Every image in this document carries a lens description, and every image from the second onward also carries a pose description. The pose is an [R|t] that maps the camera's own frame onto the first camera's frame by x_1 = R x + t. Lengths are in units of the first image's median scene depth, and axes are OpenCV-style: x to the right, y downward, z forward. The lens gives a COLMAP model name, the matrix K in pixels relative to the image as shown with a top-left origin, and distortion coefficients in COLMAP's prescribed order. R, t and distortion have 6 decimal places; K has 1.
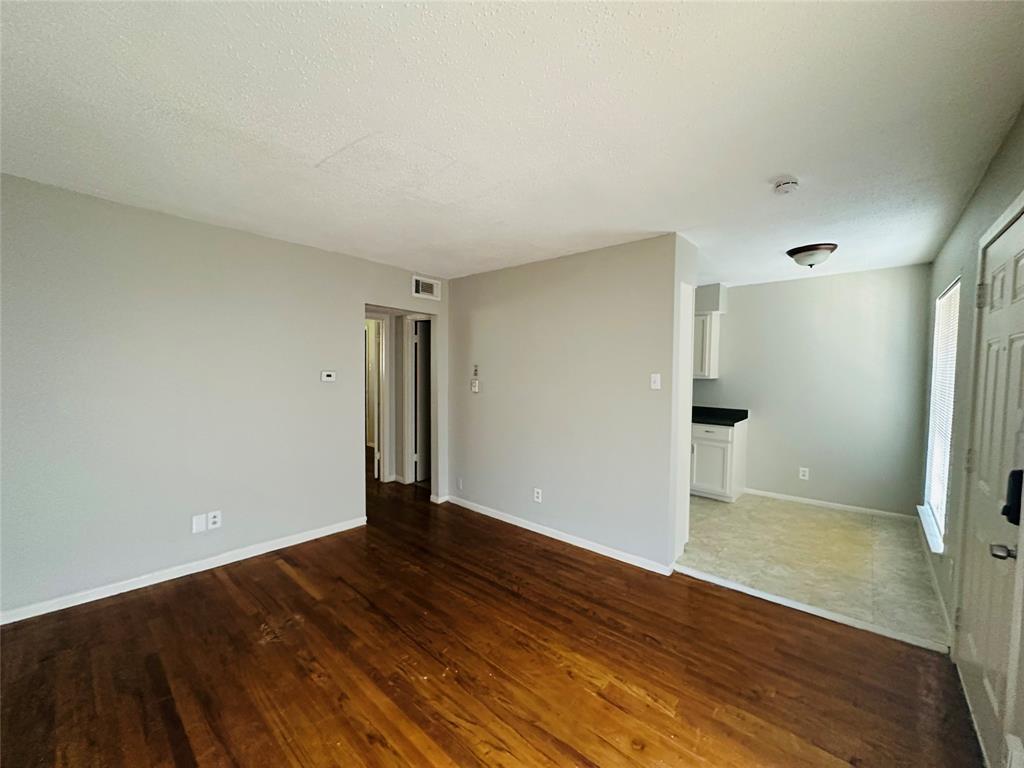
lens RADIAL K [[409.0, 0, 512.3], [0, 409.0, 386.3], [0, 0, 1]] dist [-0.004782, 0.000903]
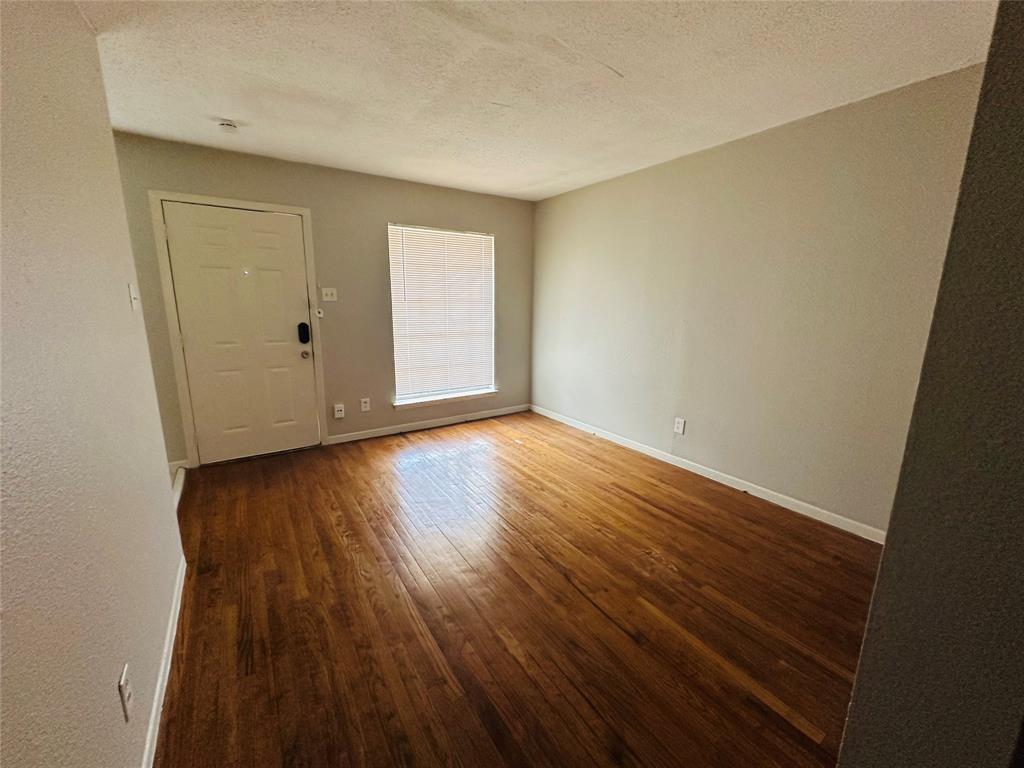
lens RADIAL K [[409.0, 0, 512.1], [0, 409.0, 381.5], [0, 0, 1]] dist [-0.004782, 0.000903]
pose [[-0.965191, -0.076553, 0.250091, -0.571616], [-0.011287, 0.967506, 0.252596, -0.083485], [-0.261301, 0.240981, -0.934692, 2.376469]]
